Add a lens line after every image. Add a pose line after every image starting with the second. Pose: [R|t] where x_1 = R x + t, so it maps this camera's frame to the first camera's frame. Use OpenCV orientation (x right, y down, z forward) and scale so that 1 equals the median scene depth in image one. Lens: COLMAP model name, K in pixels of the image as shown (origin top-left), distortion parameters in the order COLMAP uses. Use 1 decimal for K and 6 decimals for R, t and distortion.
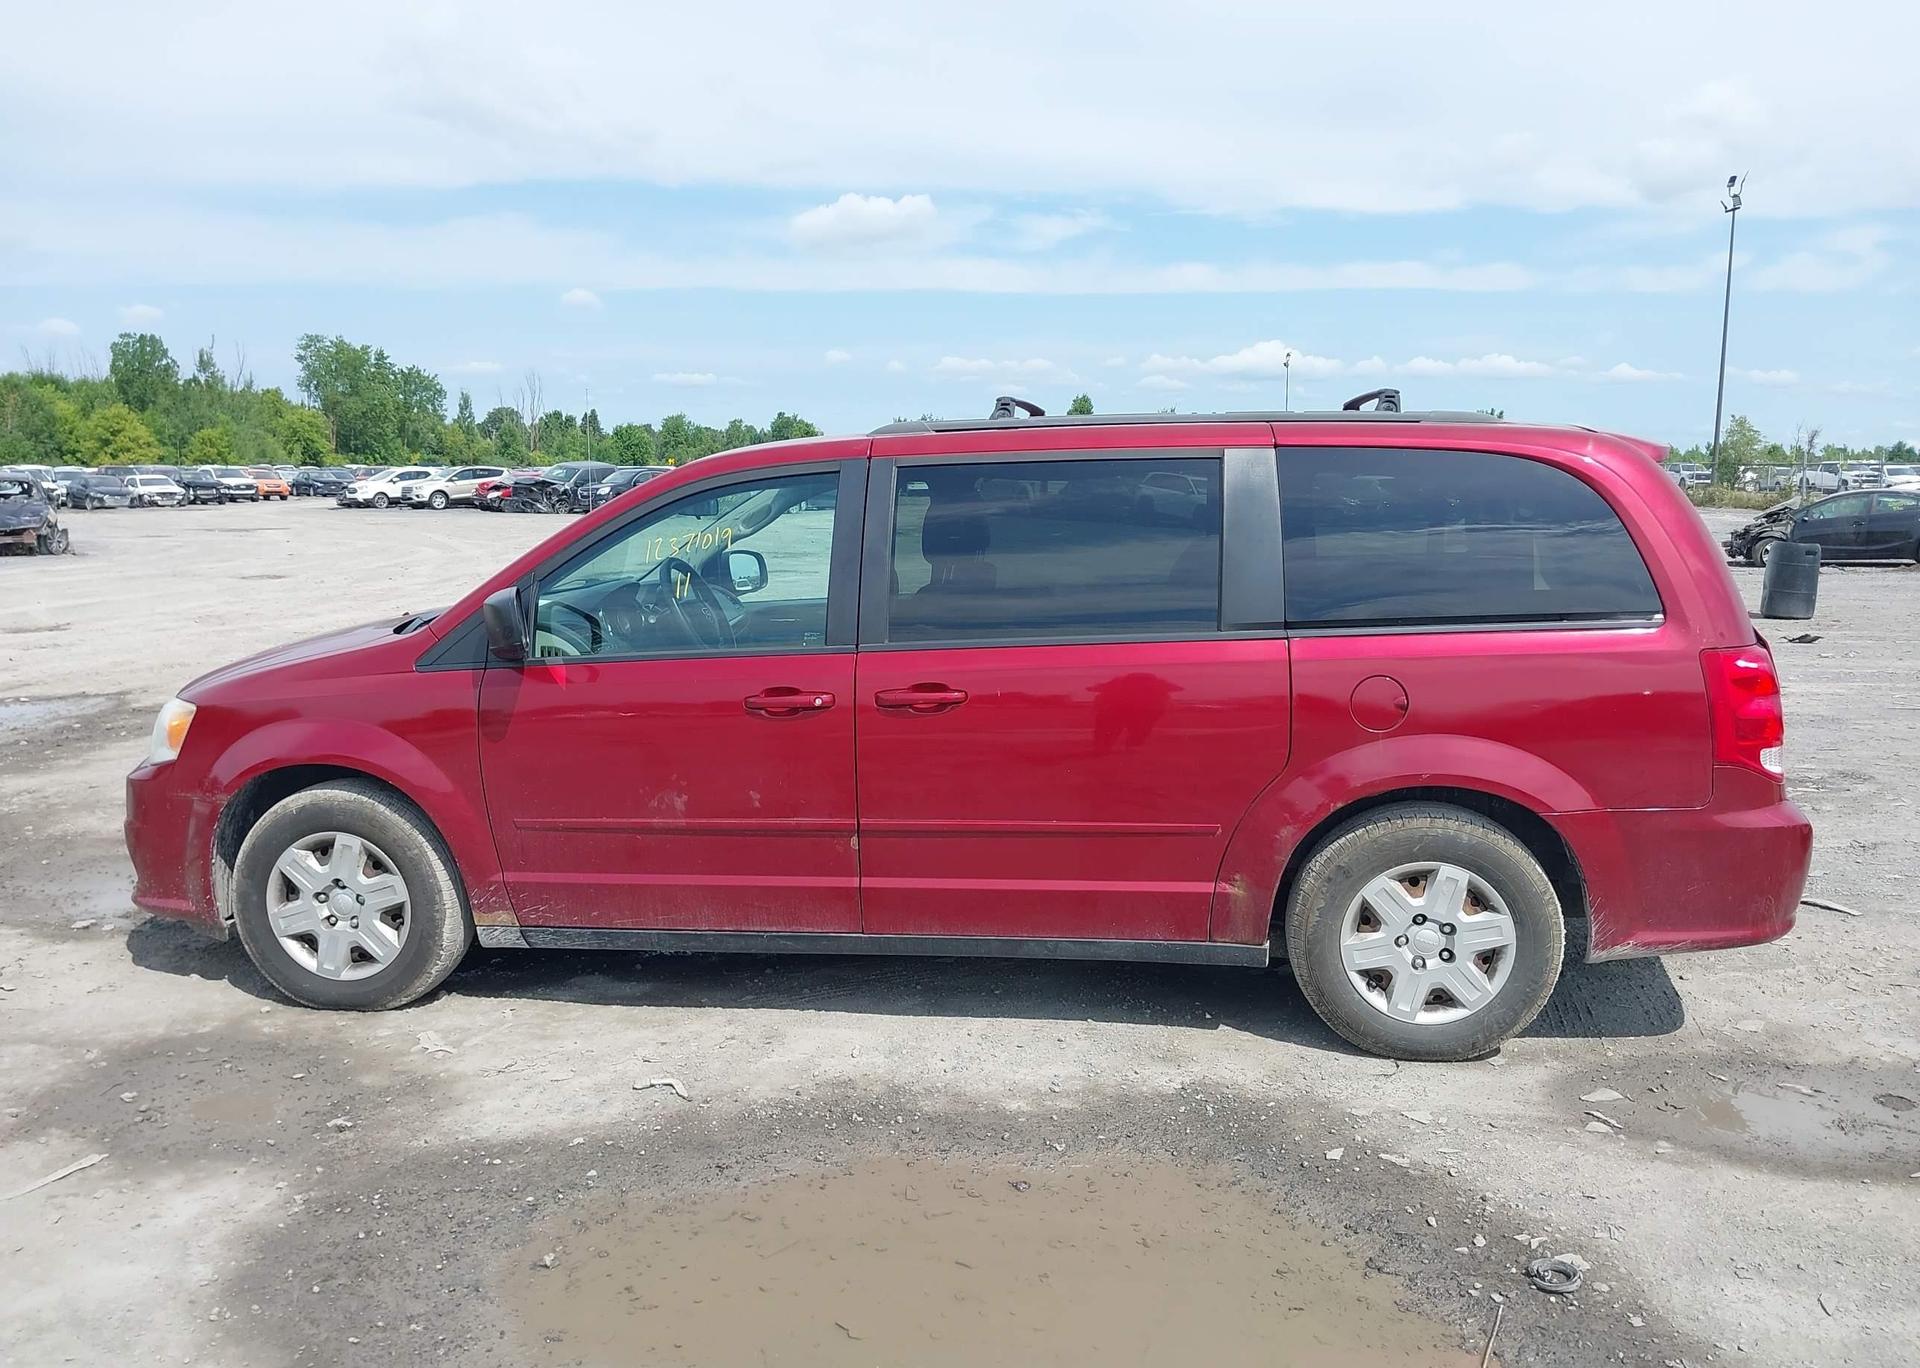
lens RADIAL K [[1550.0, 0, 962.2], [0, 1550.0, 701.7], [0, 0, 1]] dist [0.027615, -0.034096]
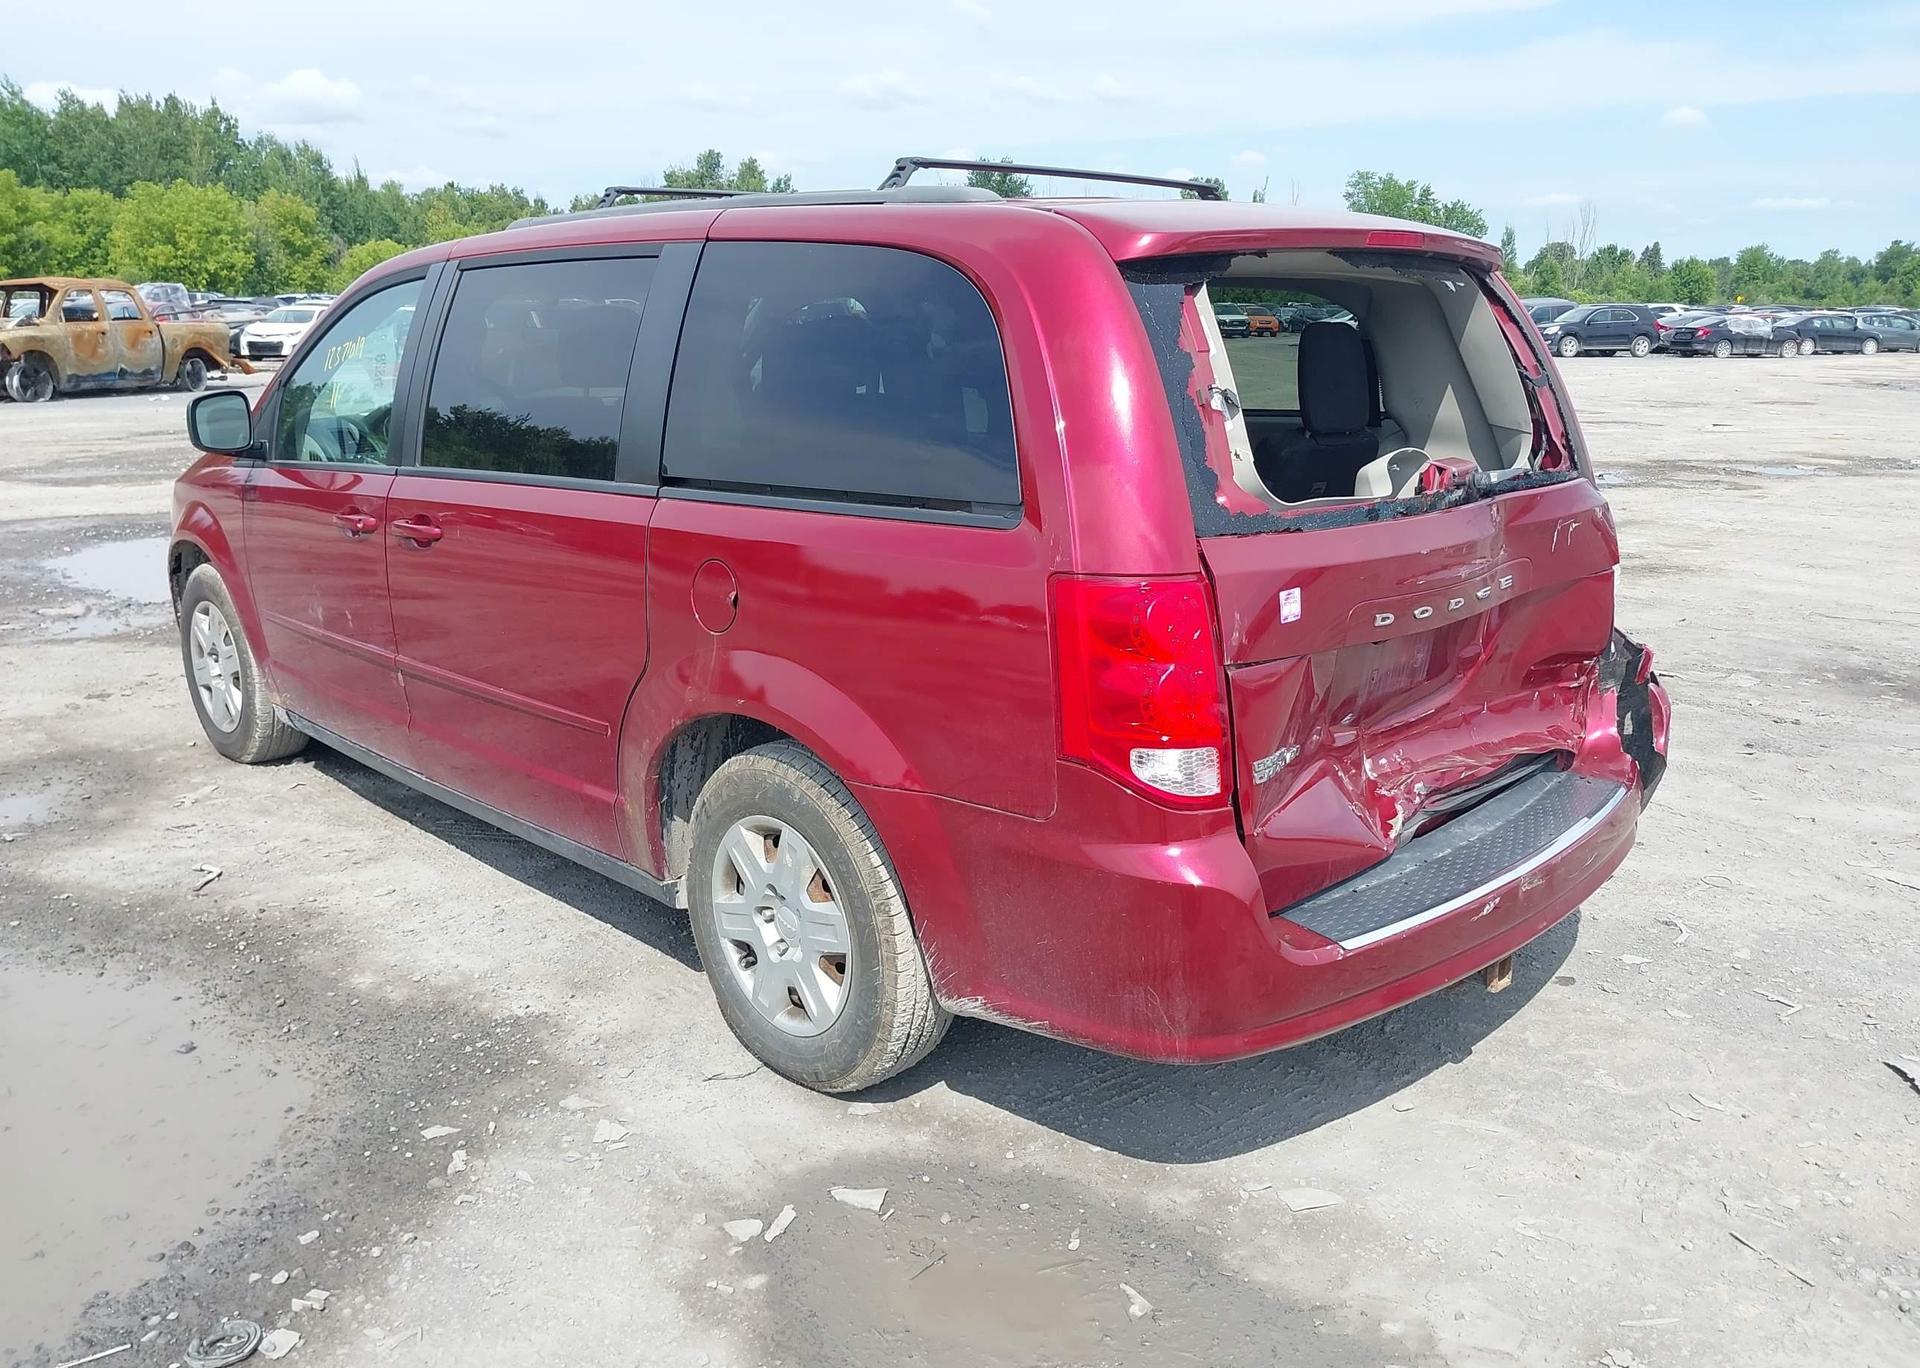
lens RADIAL K [[1550.0, 0, 947.4], [0, 1550.0, 673.9], [0, 0, 1]] dist [0.027615, -0.034096]
pose [[0.781155, 0.152198, -0.605502, 0.729363], [-0.102079, 0.987916, 0.116628, -0.053625], [0.615936, -0.029296, 0.787251, 0.432080]]
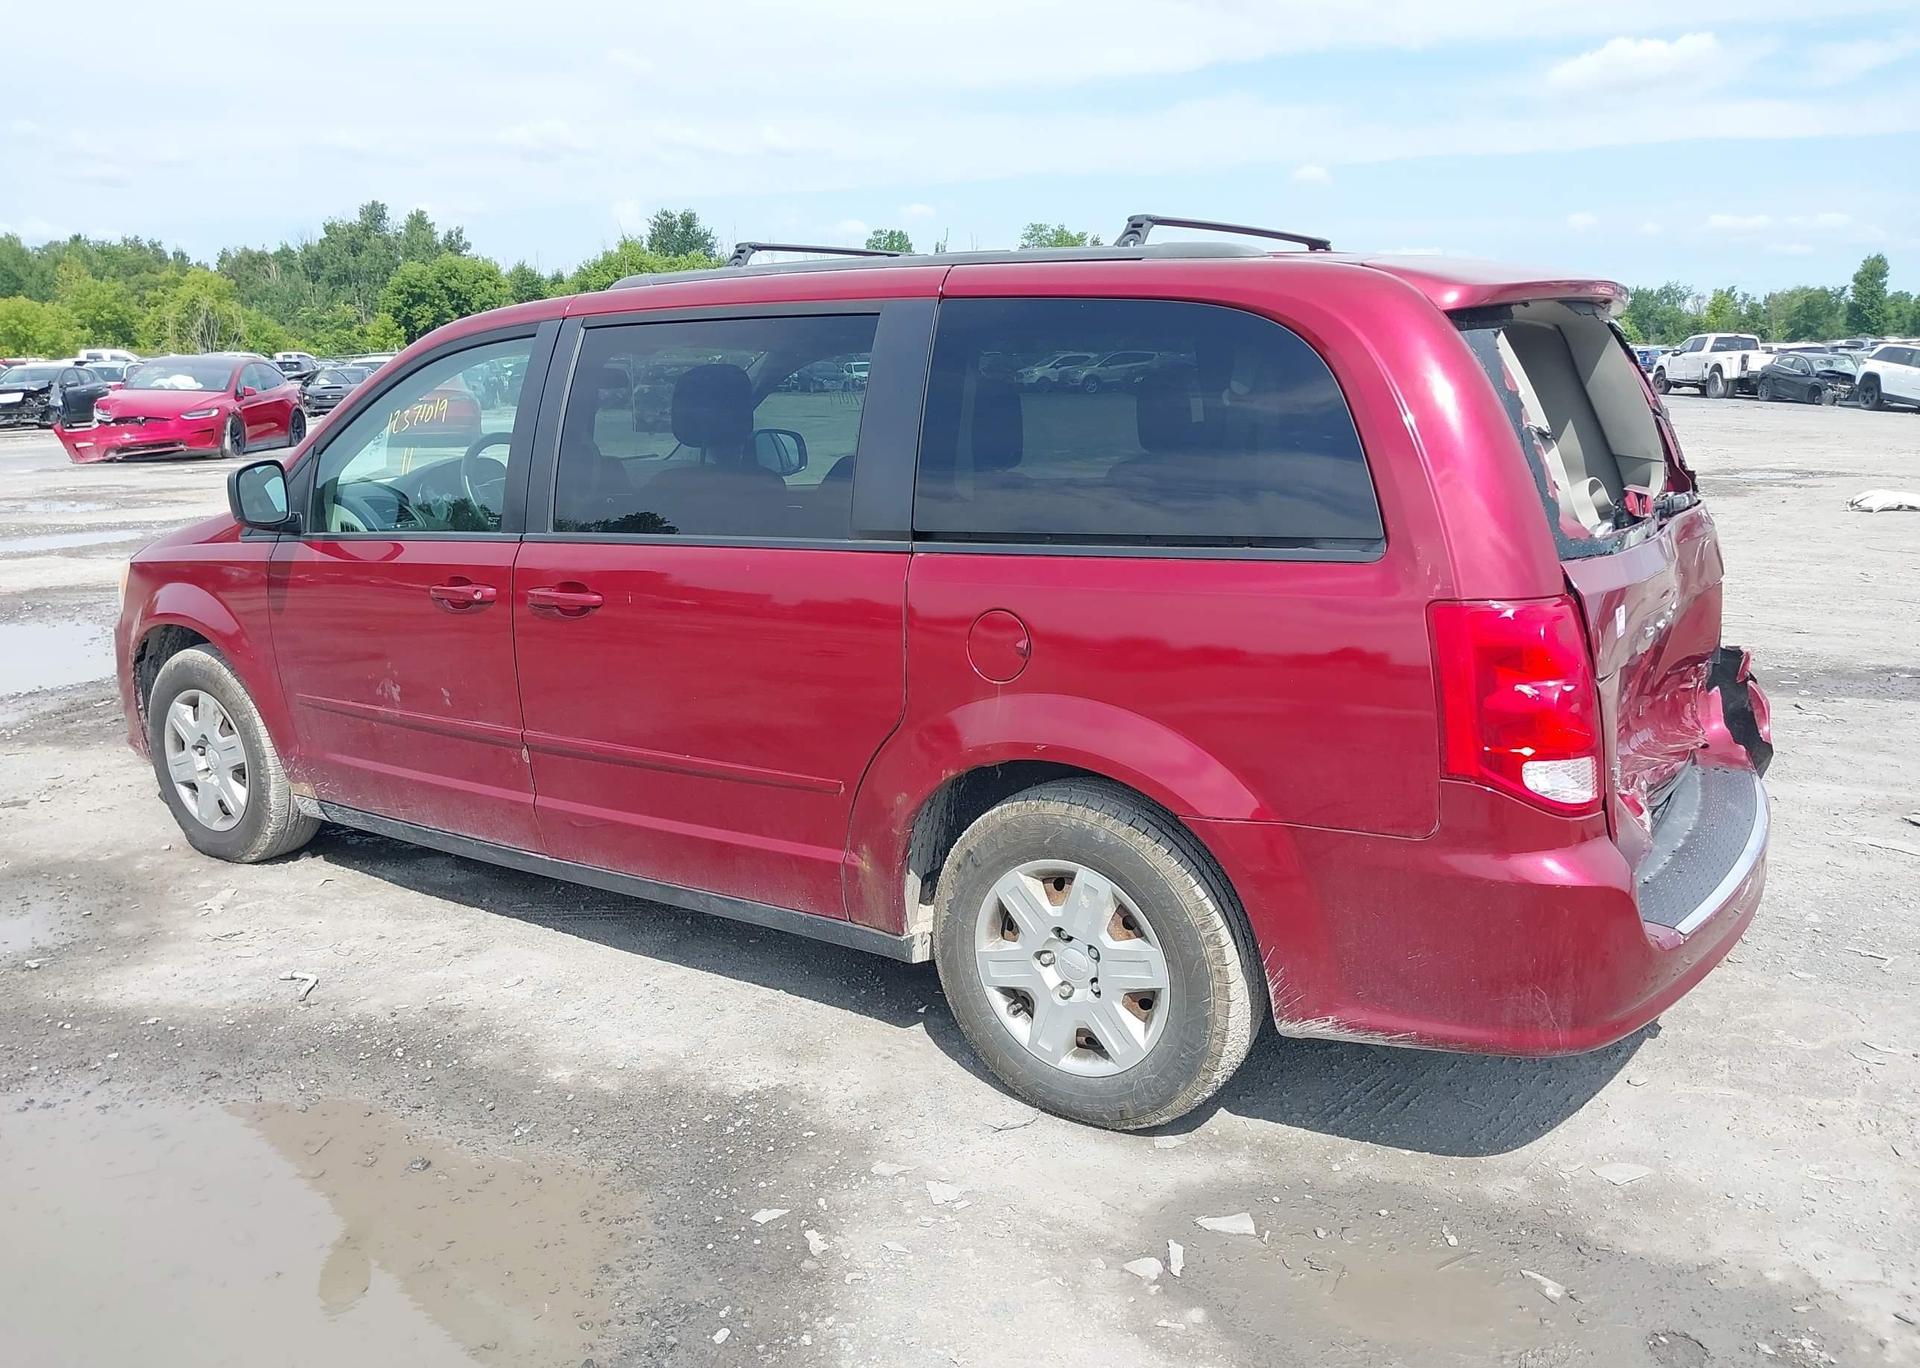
lens RADIAL K [[1550.0, 0, 949.3], [0, 1550.0, 669.2], [0, 0, 1]] dist [0.027615, -0.034096]
pose [[0.892269, 0.083694, -0.443679, 0.521747], [-0.059656, 0.995908, 0.067891, -0.032869], [0.447546, -0.034108, 0.893610, 0.285572]]
